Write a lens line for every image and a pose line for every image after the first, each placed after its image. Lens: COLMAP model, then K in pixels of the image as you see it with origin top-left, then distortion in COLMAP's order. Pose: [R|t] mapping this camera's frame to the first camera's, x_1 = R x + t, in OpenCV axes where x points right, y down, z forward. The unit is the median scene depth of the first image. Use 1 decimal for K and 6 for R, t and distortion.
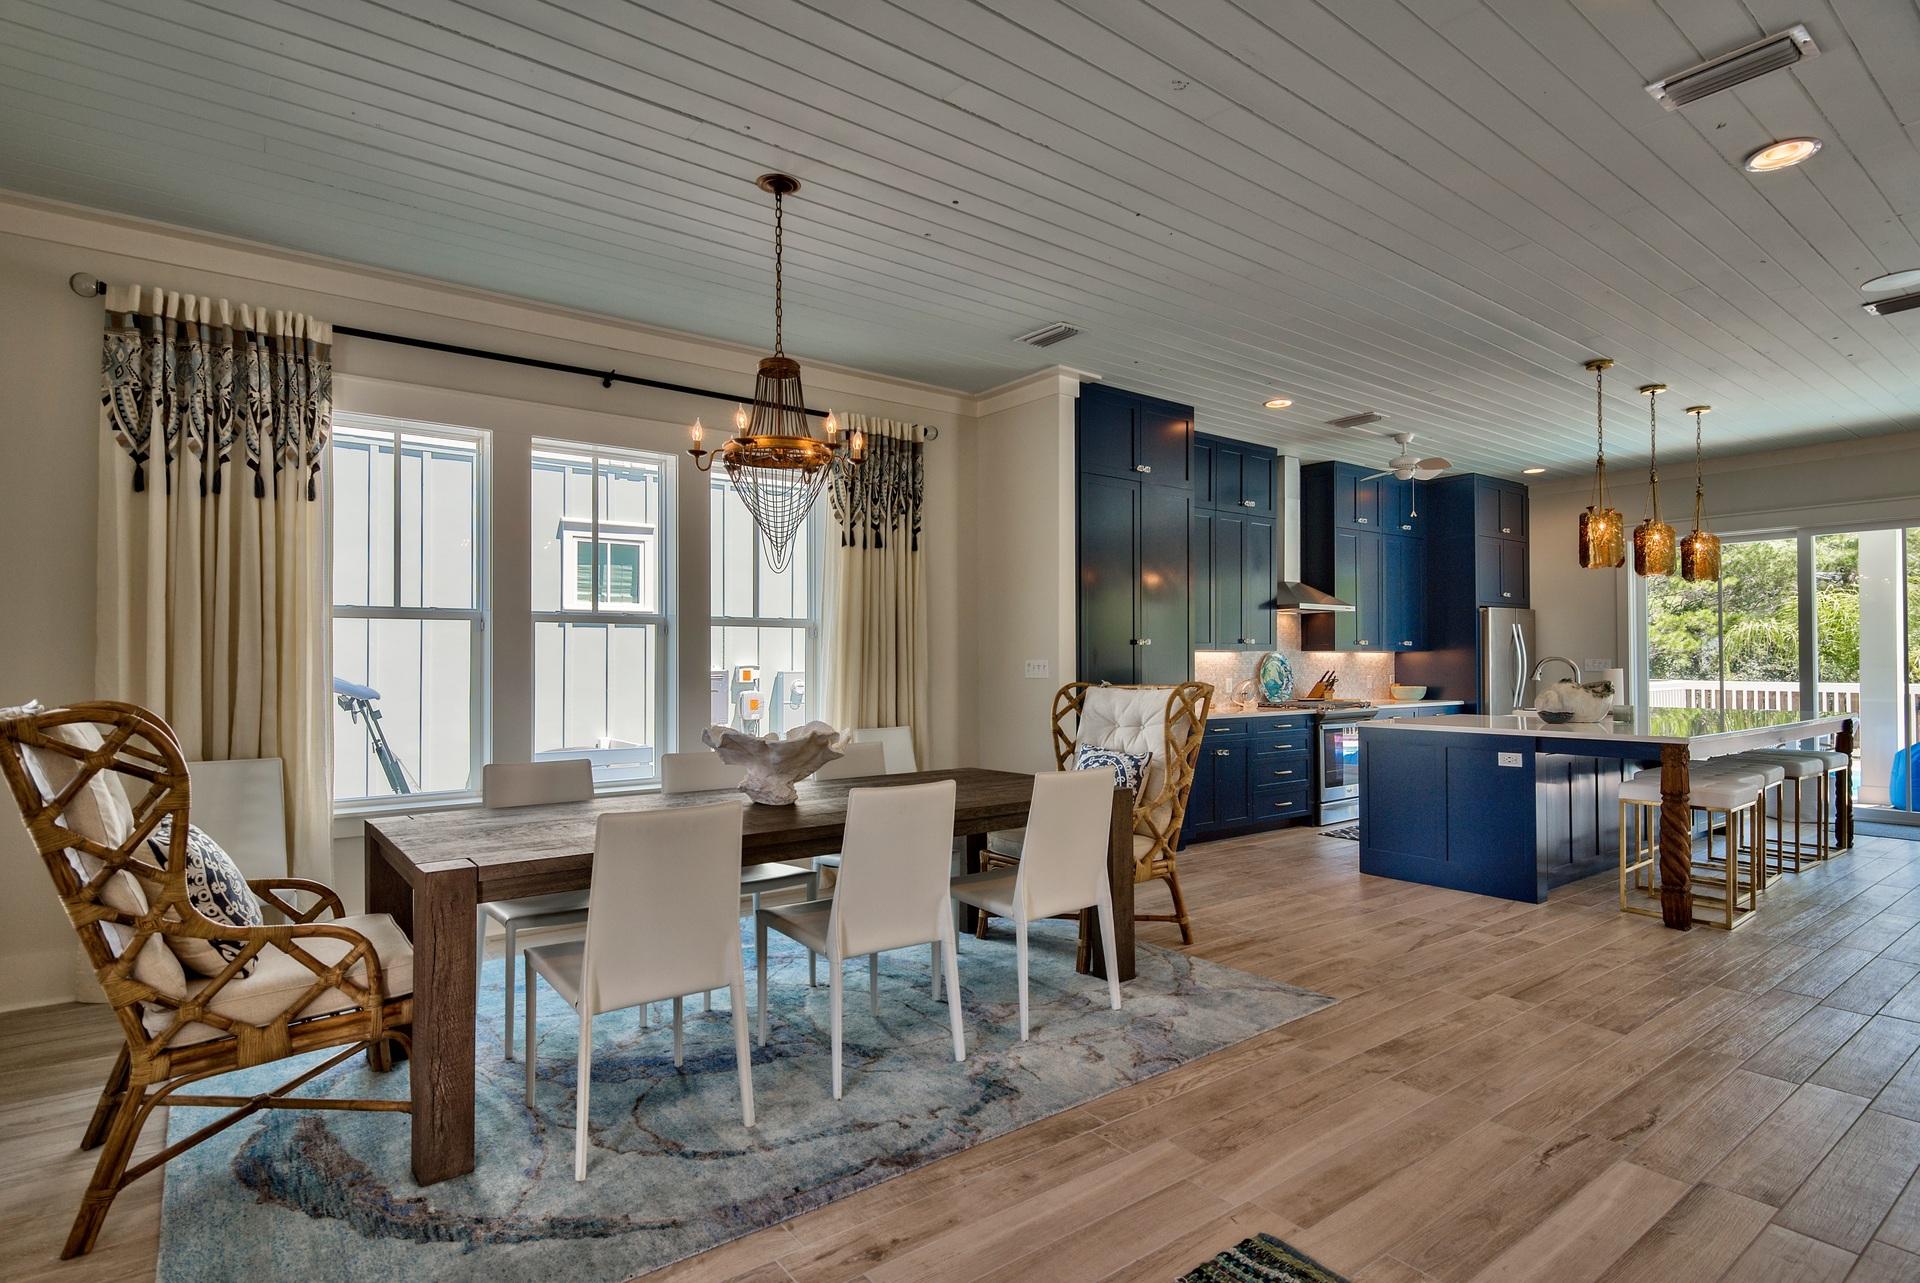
lens RADIAL K [[945.6, 0, 944.9], [0, 945.6, 649.1], [0, 0, 1]] dist [-0.005438, -0.000117]
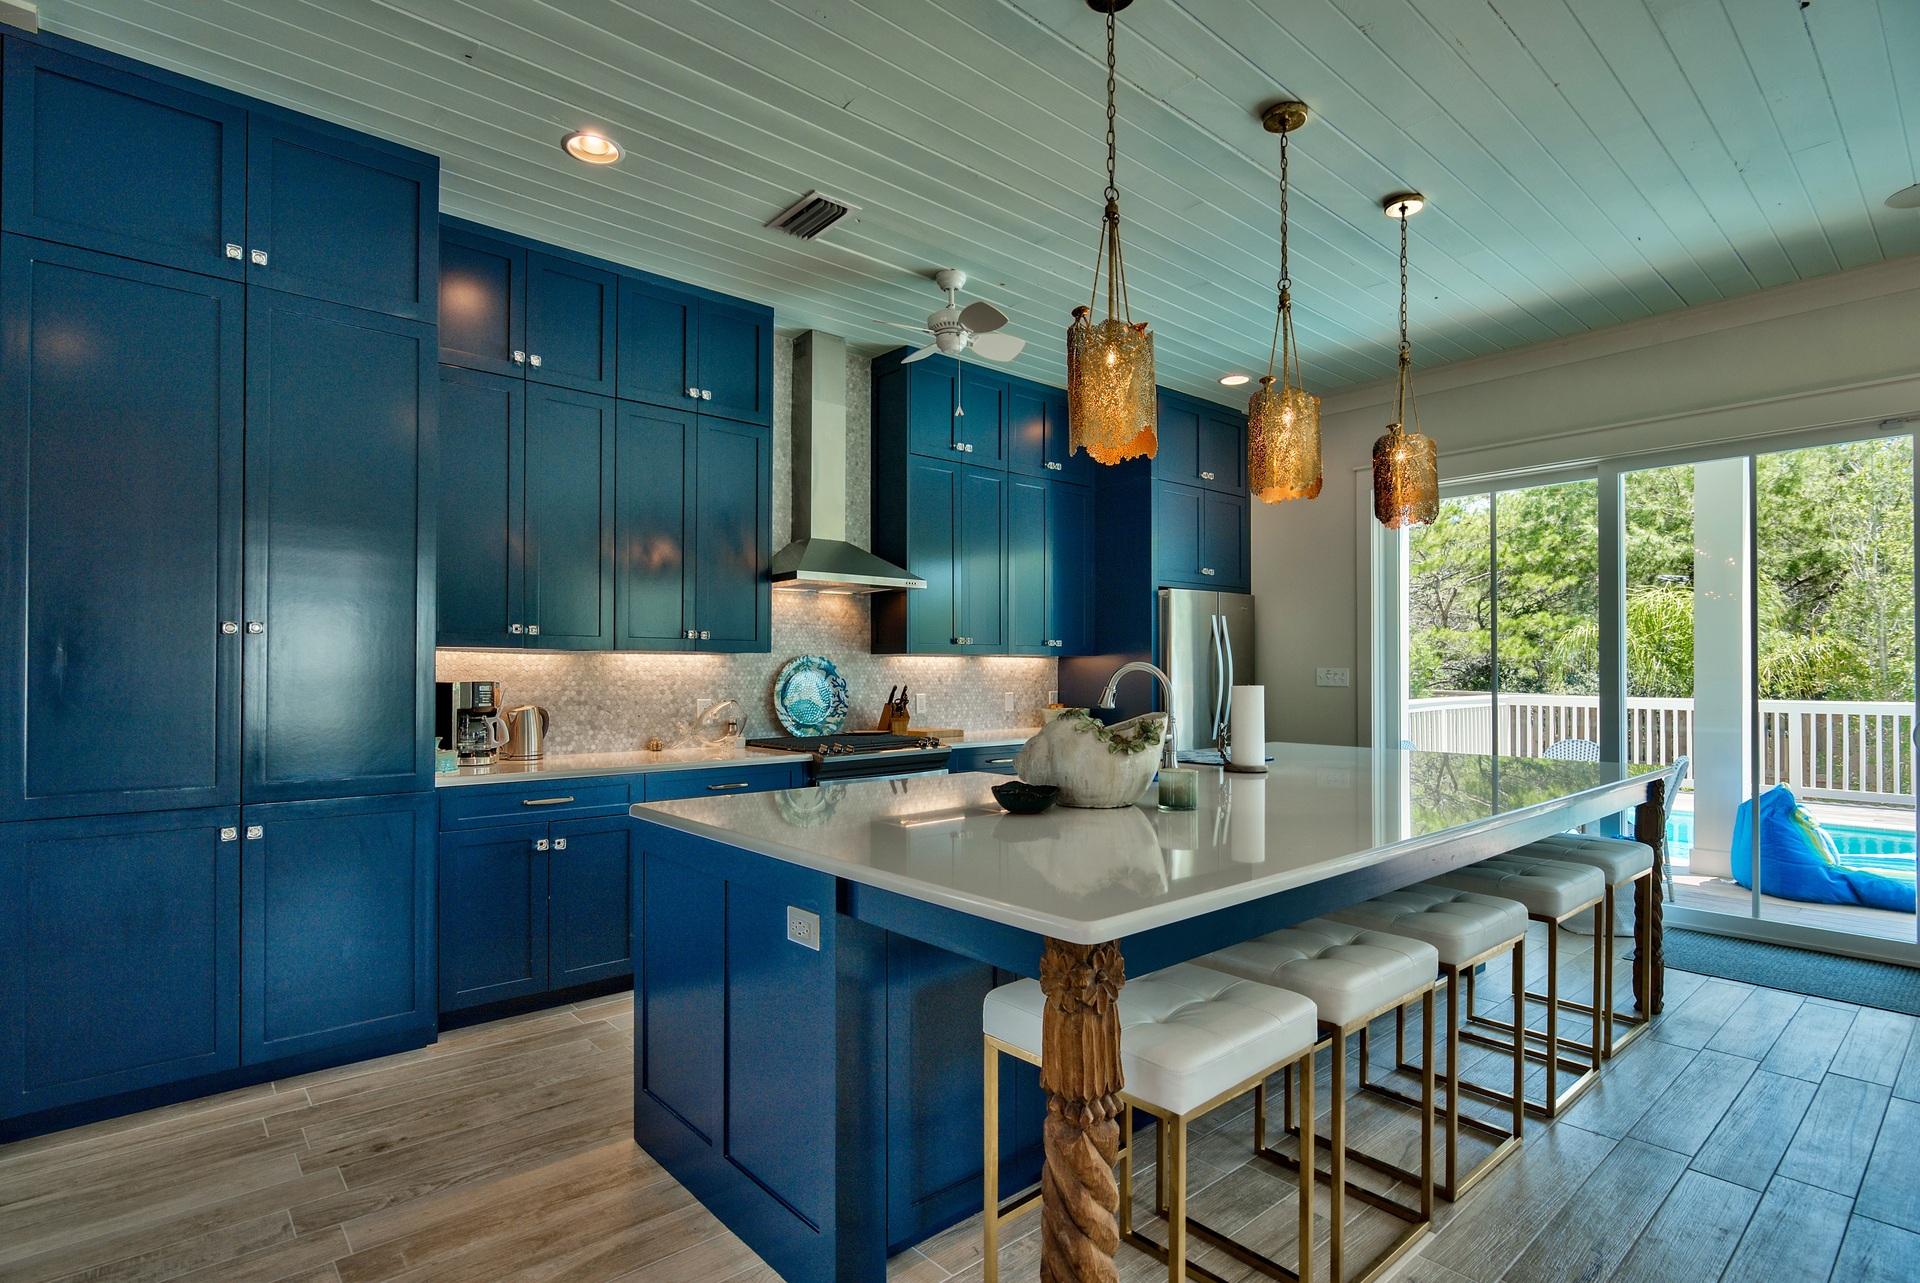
lens RADIAL K [[945.6, 0, 965.1], [0, 945.6, 658.7], [0, 0, 1]] dist [-0.005438, -0.000117]
pose [[0.995170, 0.007697, 0.097861, 0.383226], [-0.008263, 0.999951, 0.005379, 0.001475], [-0.097815, -0.006162, 0.995186, 0.373908]]
